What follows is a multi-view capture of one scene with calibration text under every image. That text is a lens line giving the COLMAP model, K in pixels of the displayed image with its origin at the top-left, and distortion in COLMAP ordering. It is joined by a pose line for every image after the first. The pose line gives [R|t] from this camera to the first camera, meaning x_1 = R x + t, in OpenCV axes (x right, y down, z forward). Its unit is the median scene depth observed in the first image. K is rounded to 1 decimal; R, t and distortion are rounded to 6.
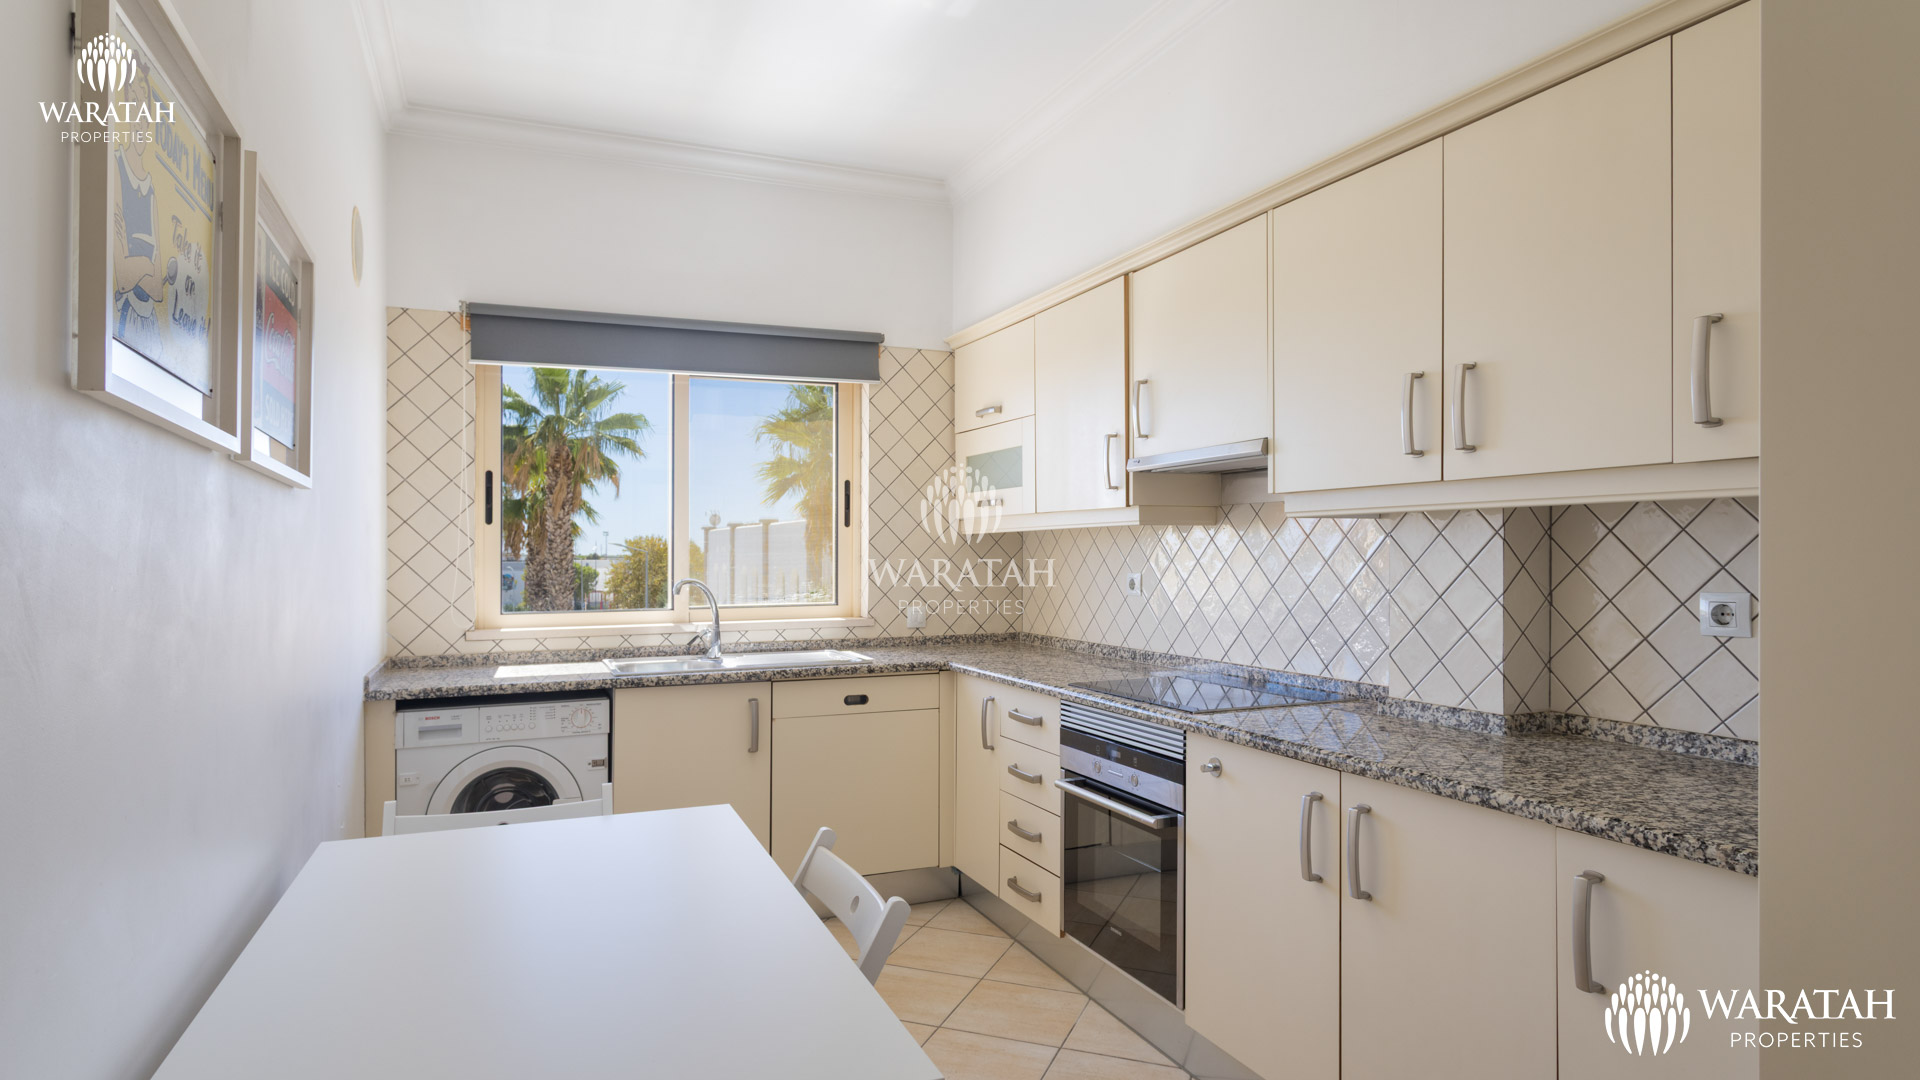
lens RADIAL K [[1047.0, 0, 962.6], [0, 1047.0, 544.3], [0, 0, 1]] dist [-0.002678, 0.001003]
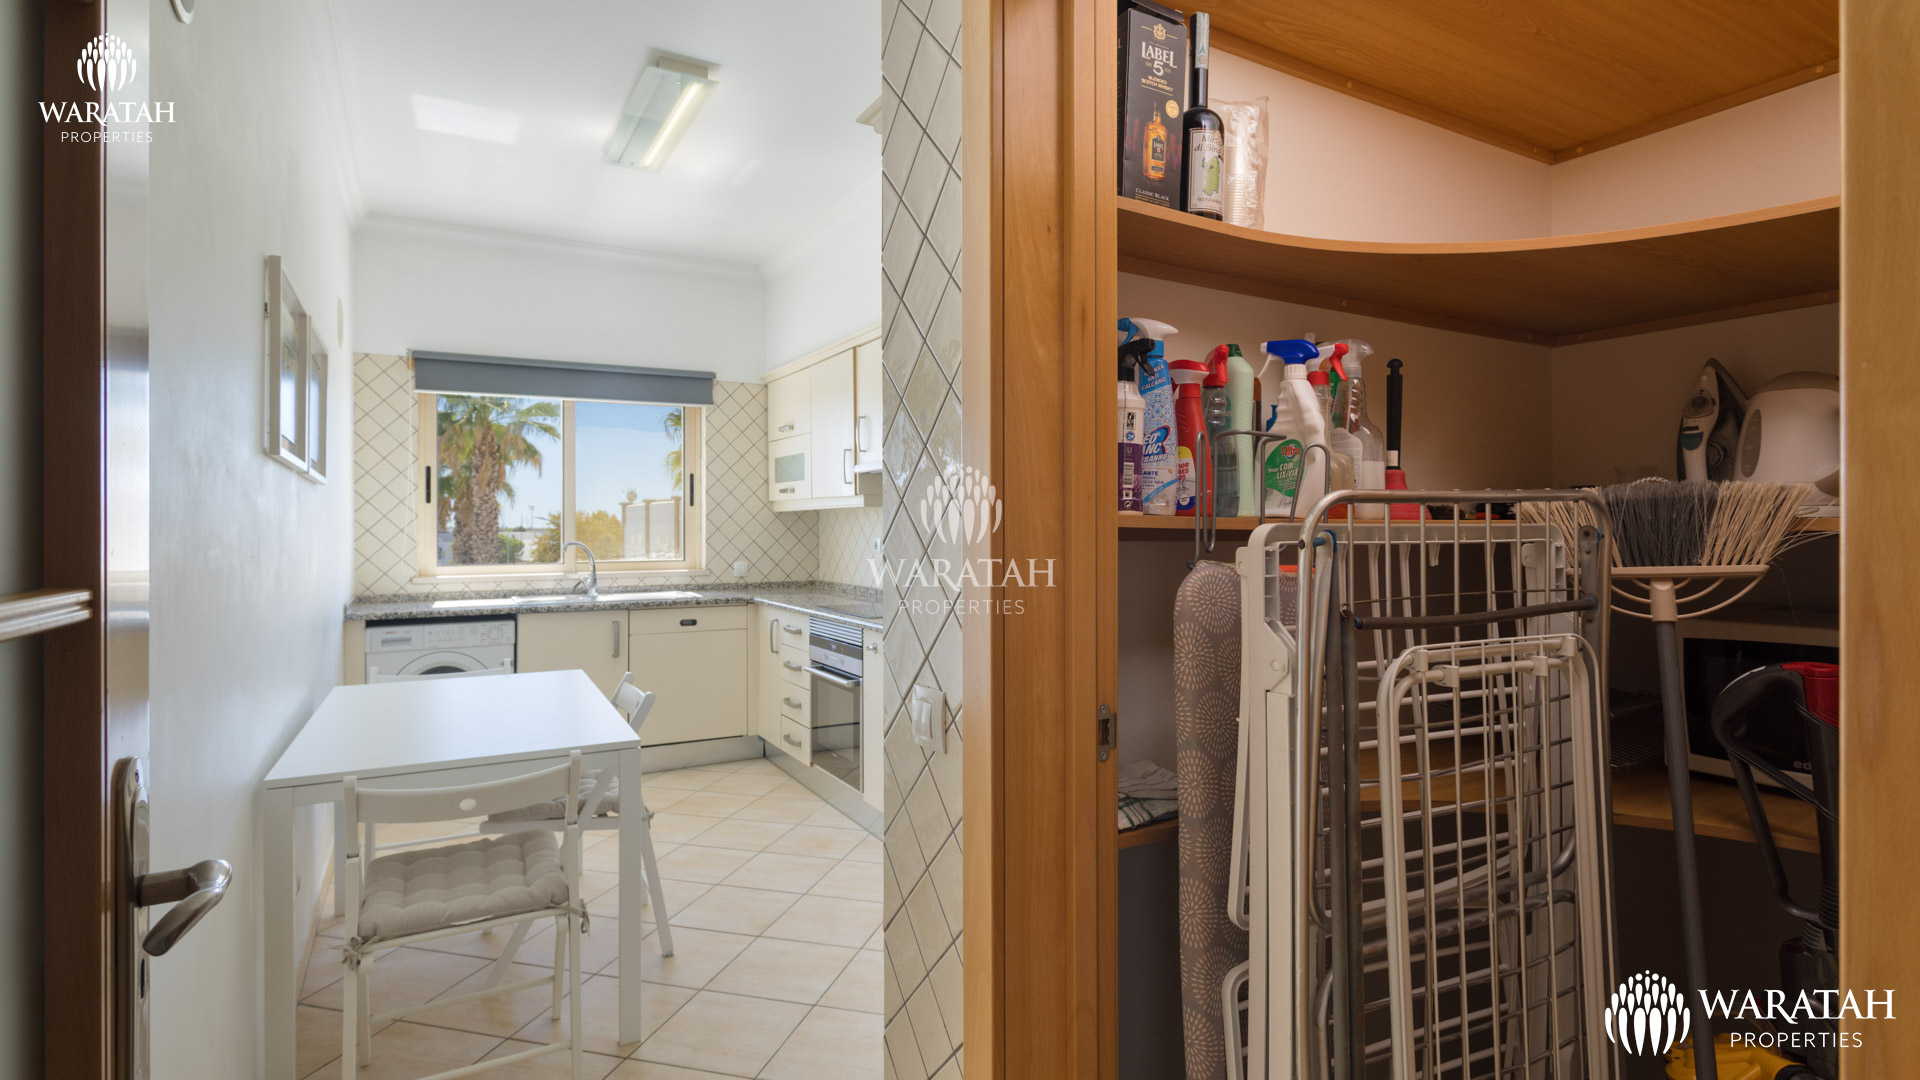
lens RADIAL K [[930.7, 0, 957.6], [0, 930.7, 533.7], [0, 0, 1]] dist [0.002290, 0.000178]
pose [[0.994940, 0.002712, 0.100435, 0.145580], [-0.004226, 0.999881, 0.014869, 0.000353], [-0.100383, -0.015219, 0.994832, -0.355389]]
